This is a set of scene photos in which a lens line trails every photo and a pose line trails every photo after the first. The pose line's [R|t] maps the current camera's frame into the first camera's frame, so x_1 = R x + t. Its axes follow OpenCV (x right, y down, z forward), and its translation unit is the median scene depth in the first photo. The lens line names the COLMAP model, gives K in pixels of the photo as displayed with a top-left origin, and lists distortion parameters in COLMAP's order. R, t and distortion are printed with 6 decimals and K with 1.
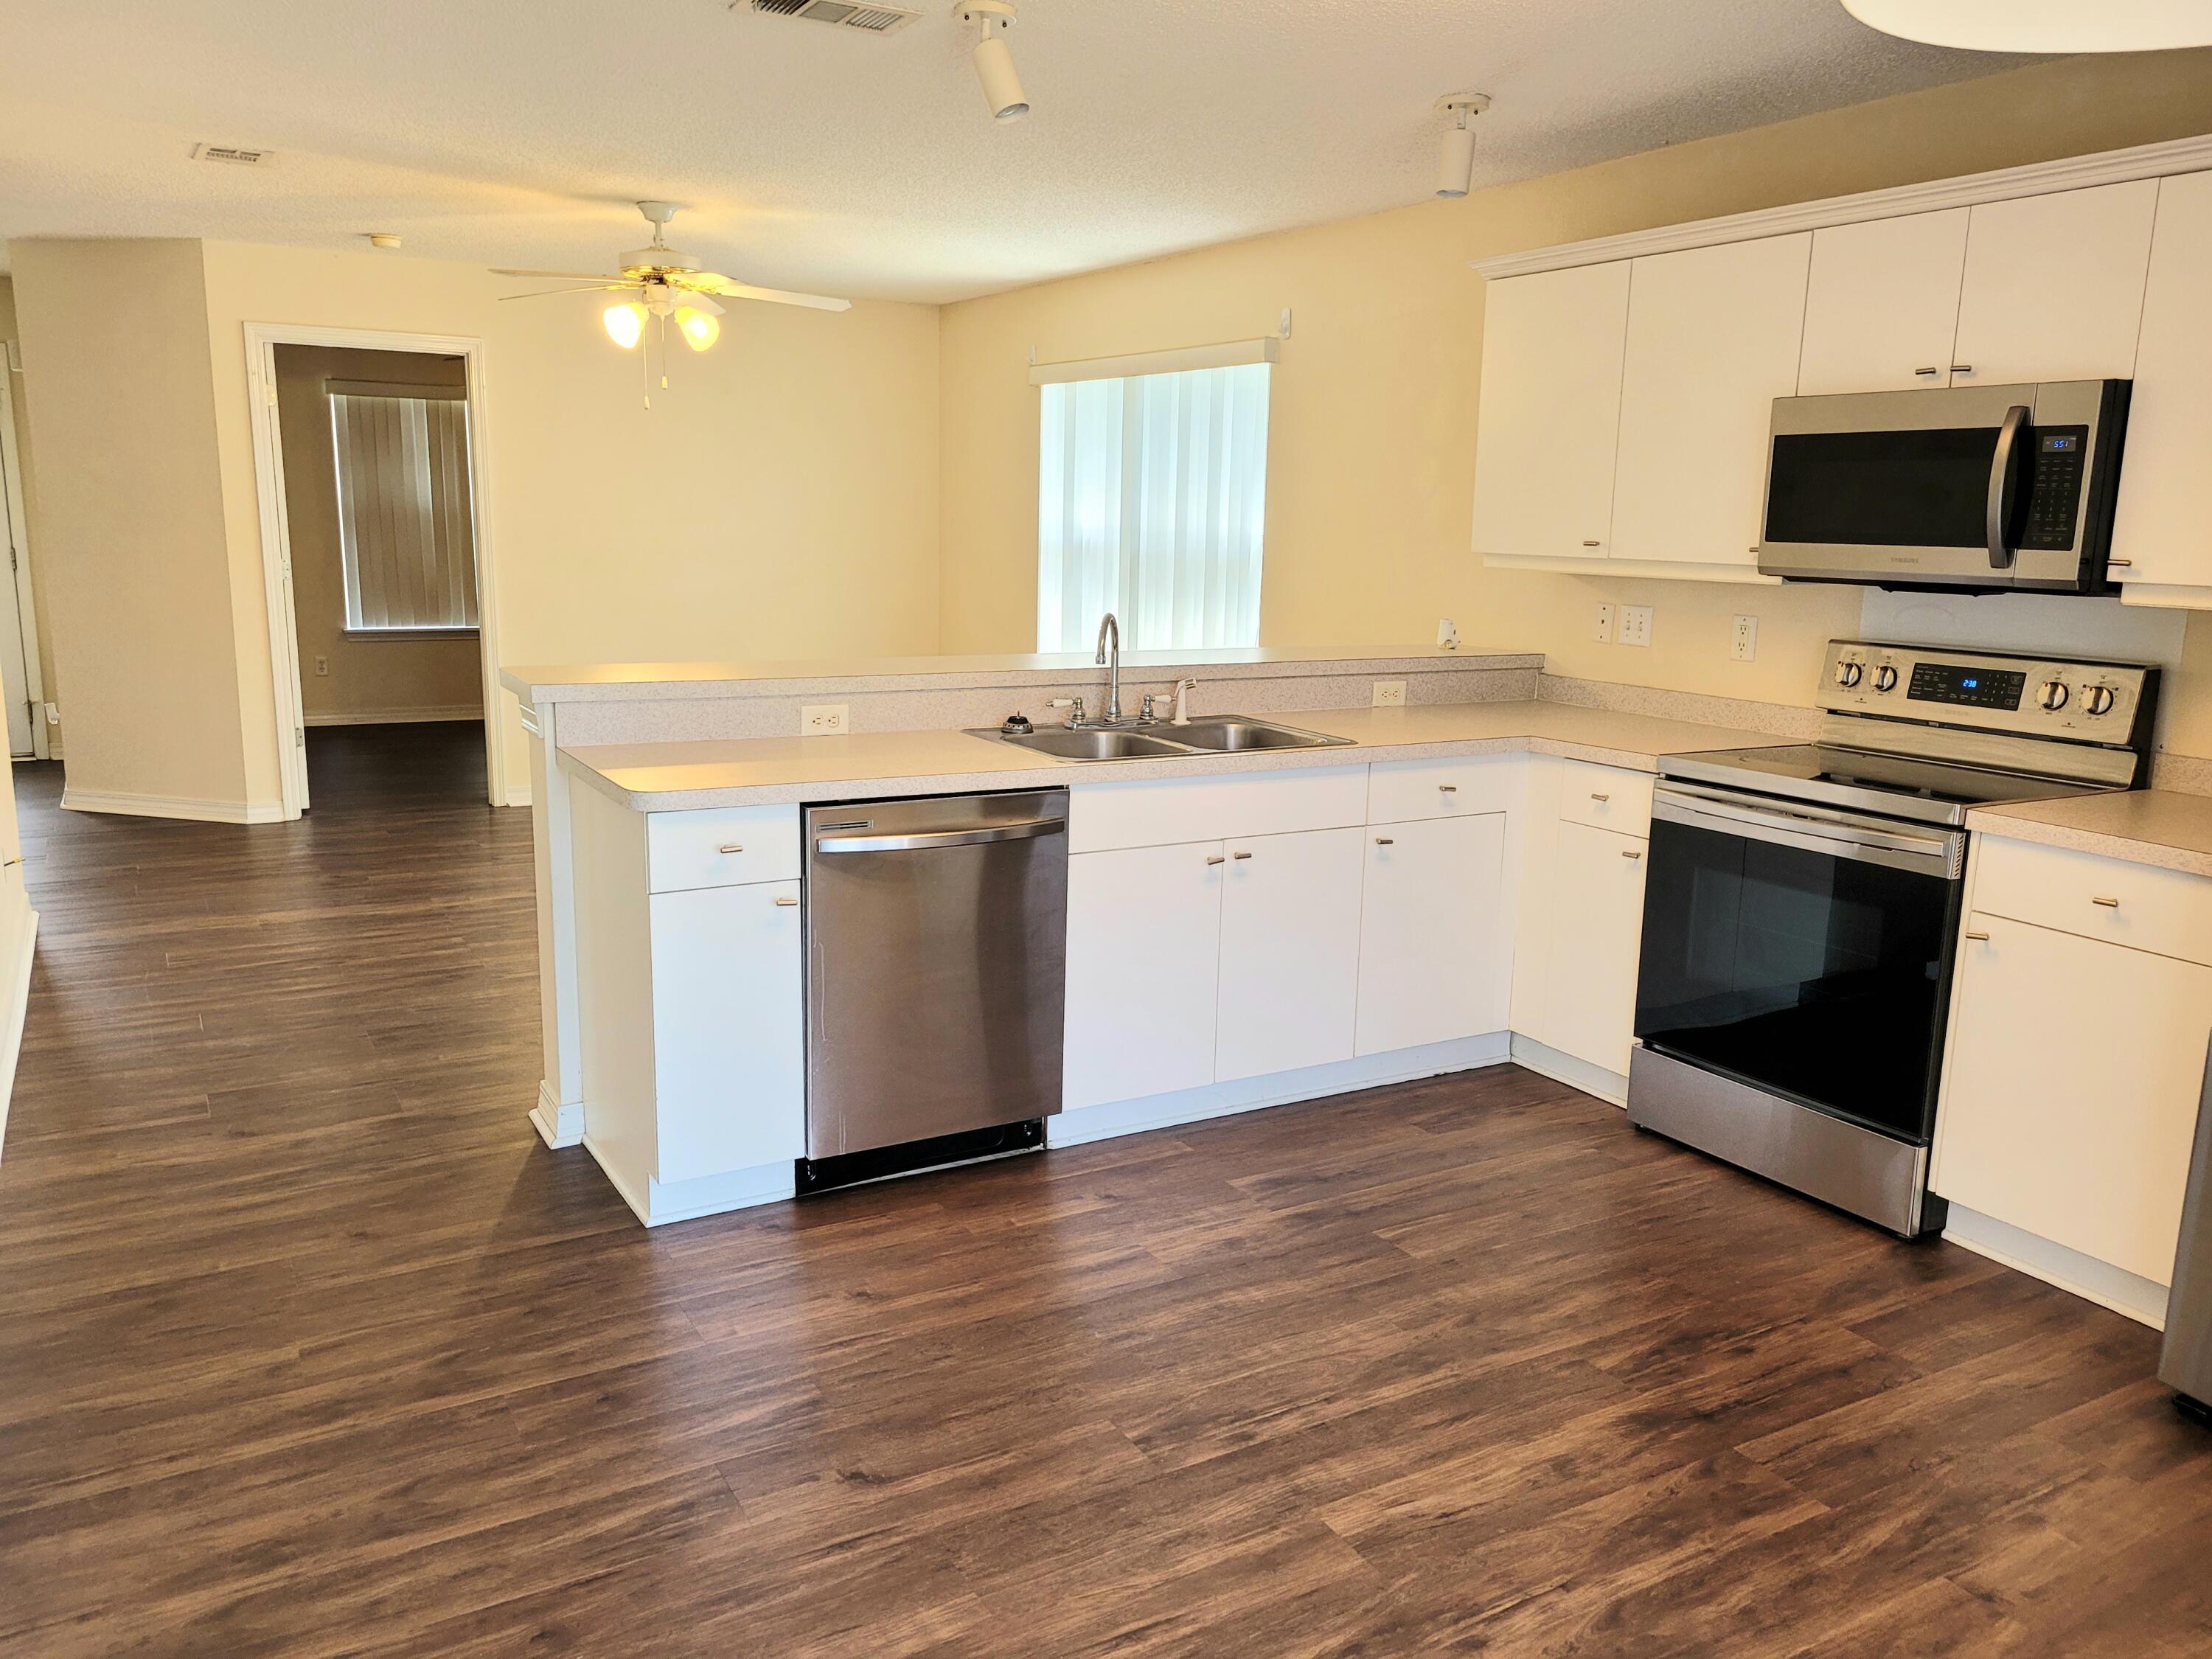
lens RADIAL K [[1666.9, 0, 1110.3], [0, 1666.9, 823.9], [0, 0, 1]] dist [0.055026, -0.035670]
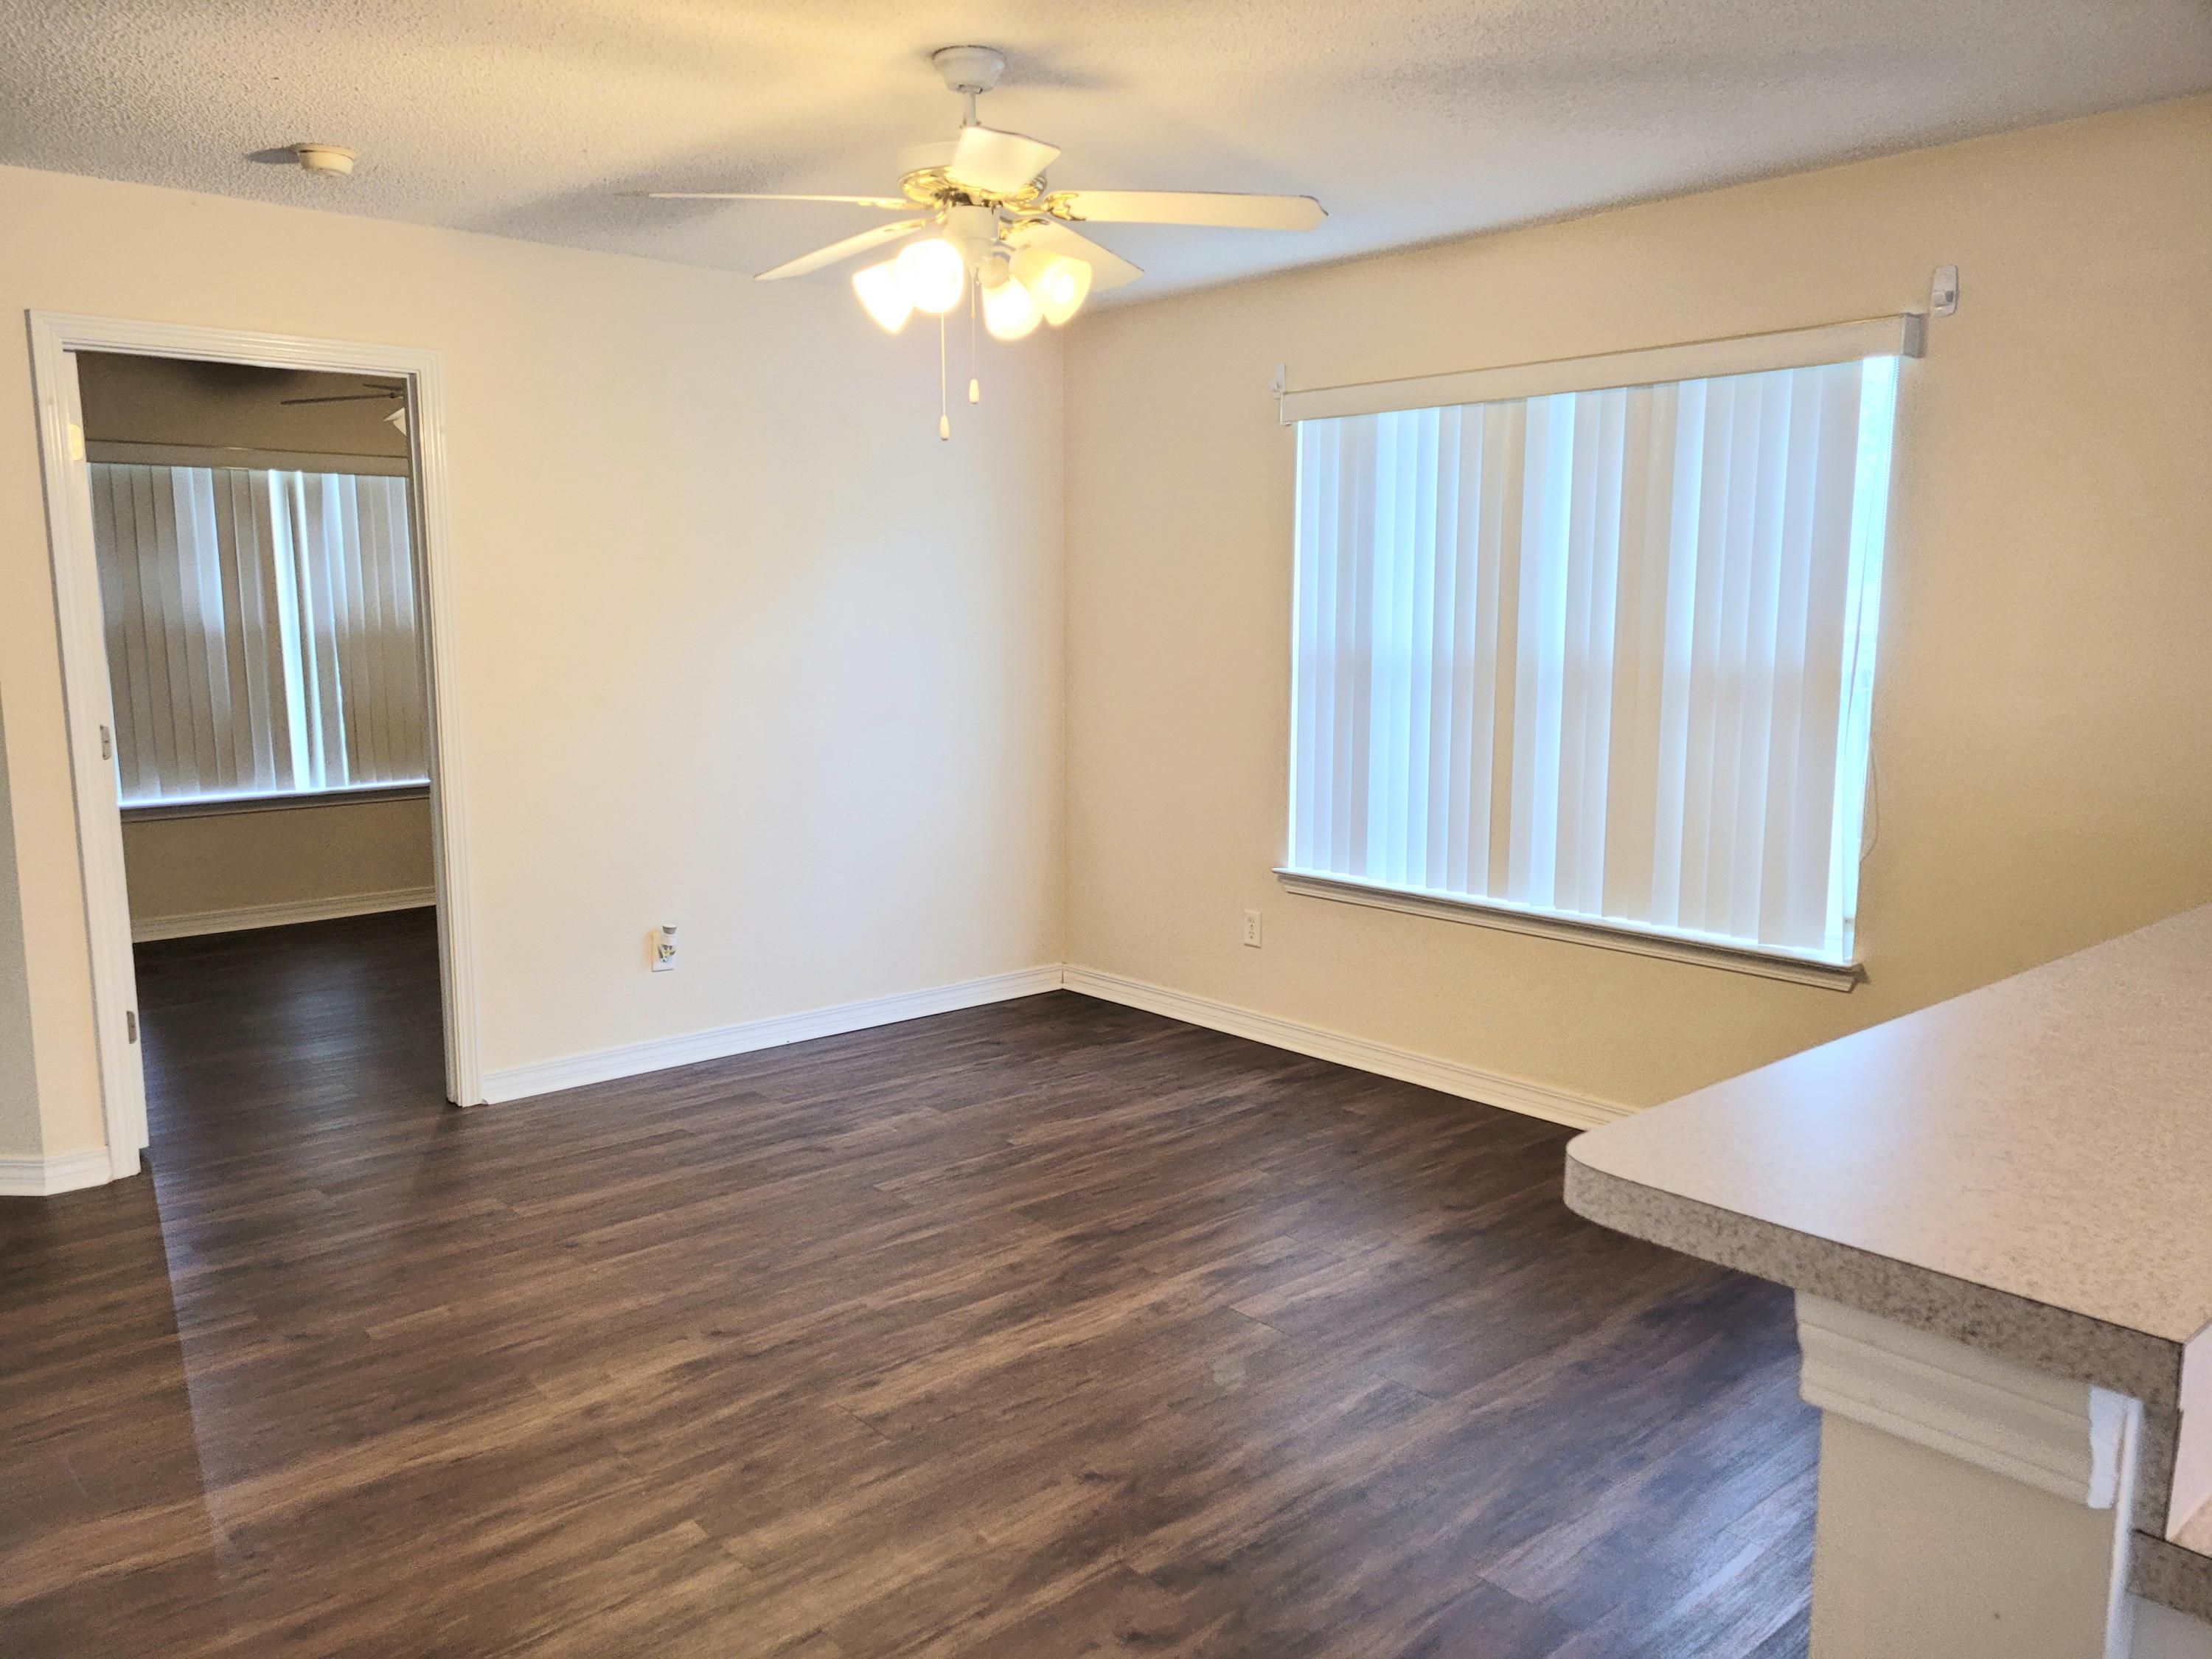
lens RADIAL K [[1666.9, 0, 1095.9], [0, 1666.9, 839.1], [0, 0, 1]] dist [0.055026, -0.035670]
pose [[0.980688, -0.051455, 0.188689, -0.416556], [0.060155, 0.997360, -0.040671, -0.113888], [-0.186098, 0.051236, 0.981194, 0.576534]]
